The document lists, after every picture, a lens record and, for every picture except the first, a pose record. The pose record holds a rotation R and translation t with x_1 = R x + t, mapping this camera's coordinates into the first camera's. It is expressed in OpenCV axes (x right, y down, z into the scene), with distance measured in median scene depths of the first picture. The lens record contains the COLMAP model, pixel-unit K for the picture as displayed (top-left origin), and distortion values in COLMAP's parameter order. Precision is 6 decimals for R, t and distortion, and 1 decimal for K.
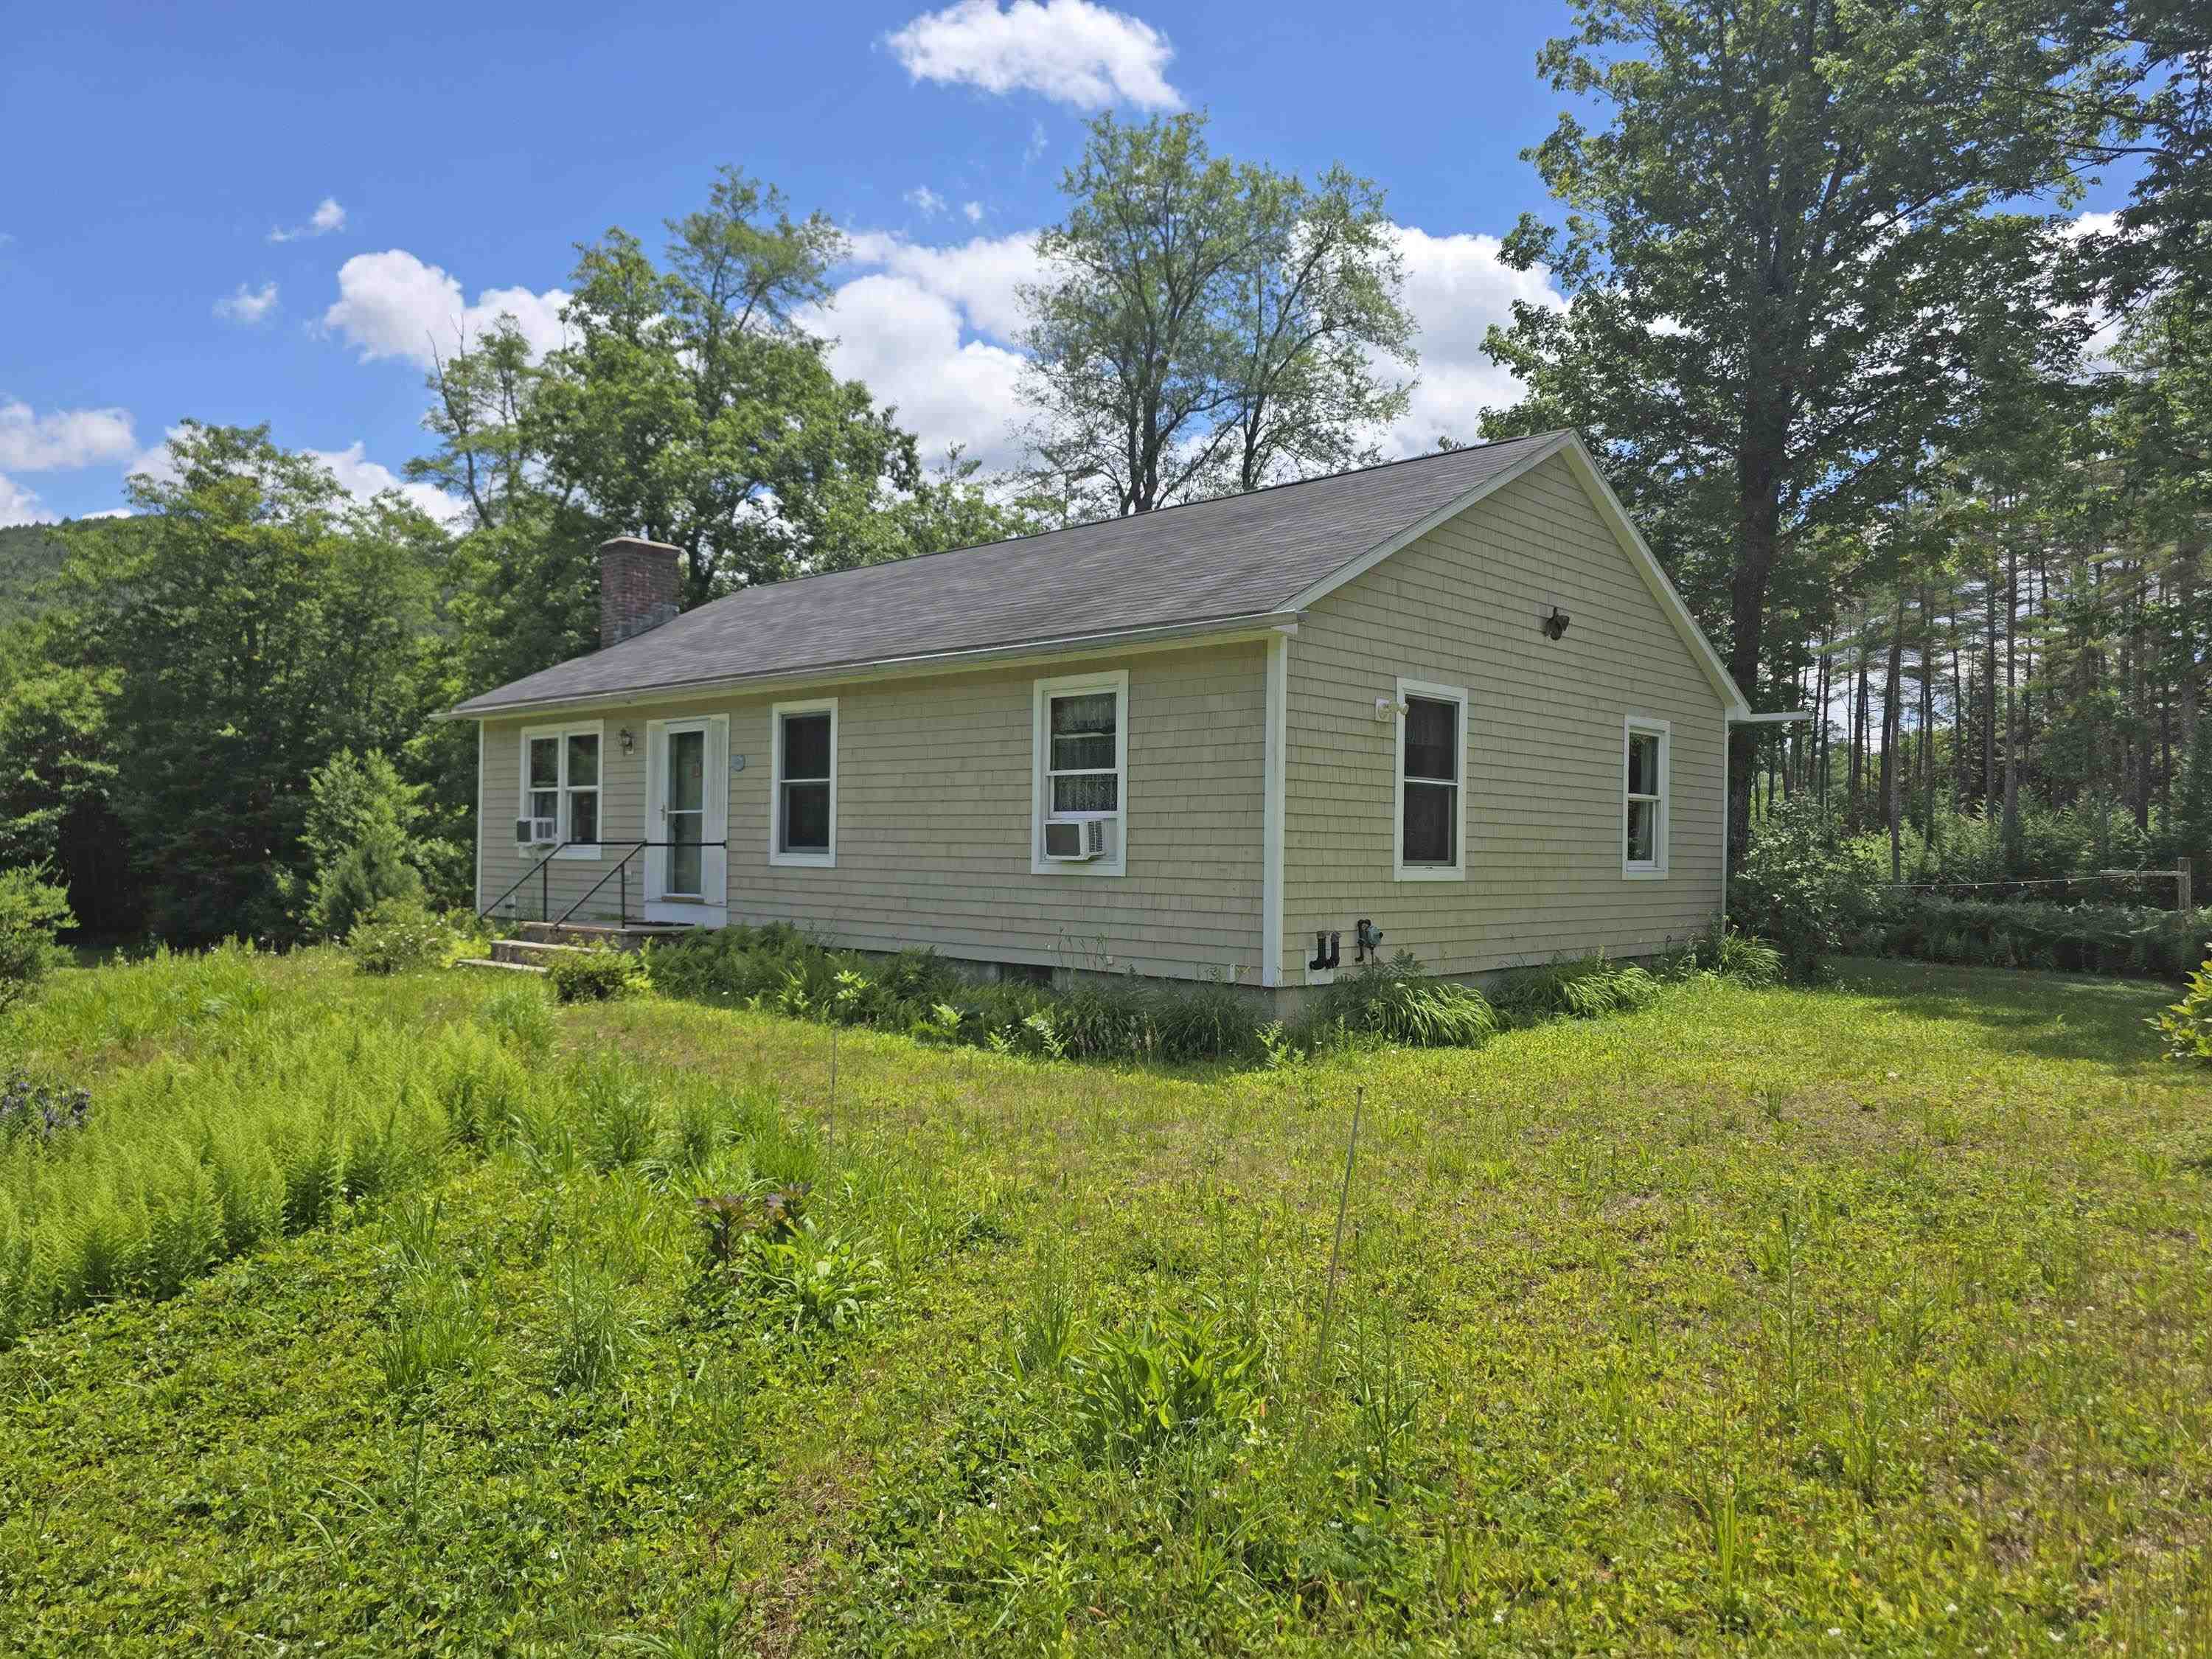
lens RADIAL K [[1481.0, 0, 1101.3], [0, 1481.0, 844.3], [0, 0, 1]] dist [0.052401, -0.044914]
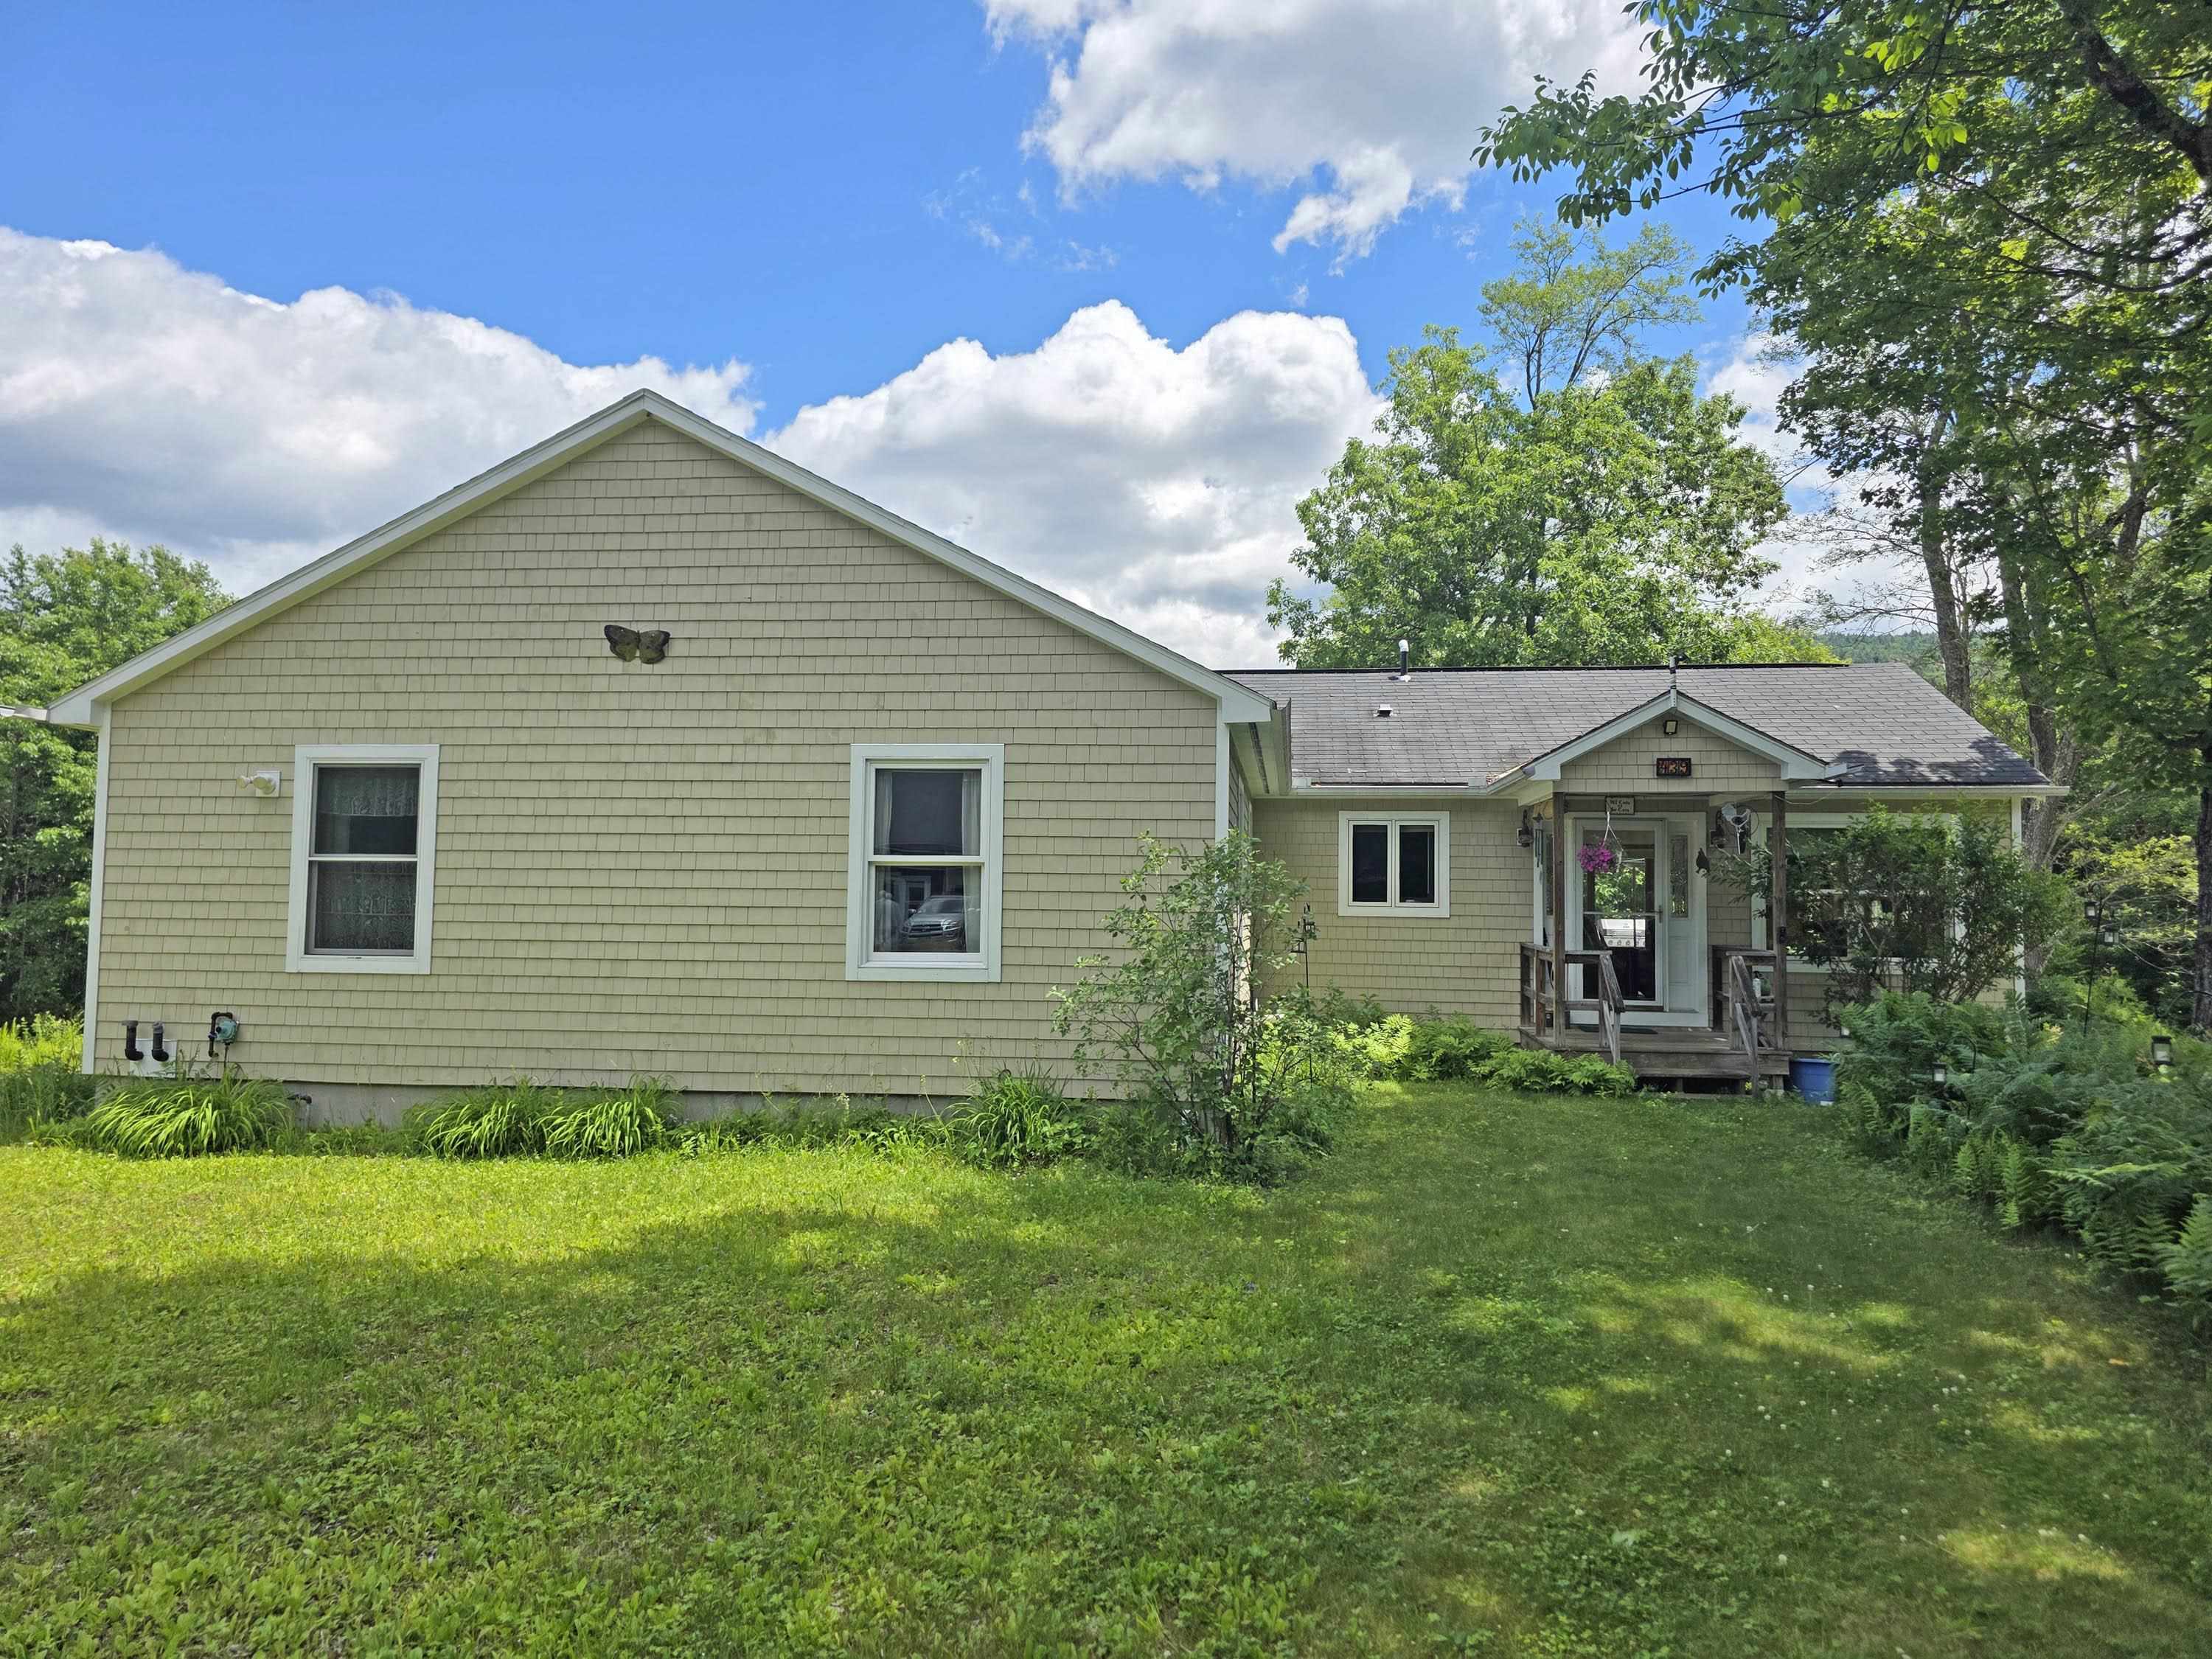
lens RADIAL K [[1481.0, 0, 1107.6], [0, 1481.0, 821.0], [0, 0, 1]] dist [0.052401, -0.044914]
pose [[0.606934, -0.060242, -0.792466, 1.206997], [0.000645, 0.997160, -0.075308, 0.002621], [0.794752, 0.045196, 0.605249, 0.830426]]
